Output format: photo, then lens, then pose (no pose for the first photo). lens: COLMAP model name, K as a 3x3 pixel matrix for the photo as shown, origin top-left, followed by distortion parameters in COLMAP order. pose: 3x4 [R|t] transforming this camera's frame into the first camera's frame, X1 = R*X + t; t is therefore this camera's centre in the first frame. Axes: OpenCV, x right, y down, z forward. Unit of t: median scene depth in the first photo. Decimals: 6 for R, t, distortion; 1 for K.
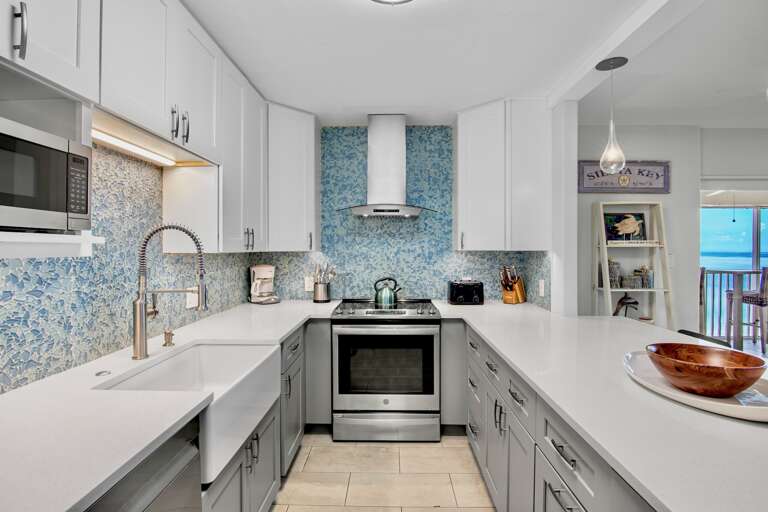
lens RADIAL K [[378.3, 0, 385.4], [0, 378.3, 253.4], [0, 0, 1]] dist [-0.023417, 0.000709]
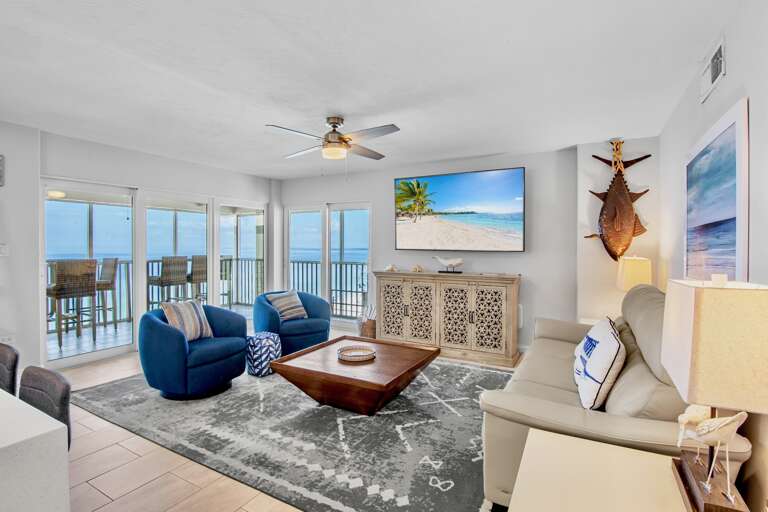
lens RADIAL K [[378.3, 0, 378.9], [0, 378.3, 250.5], [0, 0, 1]] dist [-0.023417, 0.000709]
pose [[0.475513, -0.002995, 0.879704, 0.360610], [0.000300, 0.999995, 0.003242, 0.016410], [-0.879709, -0.001277, 0.475511, -0.408921]]
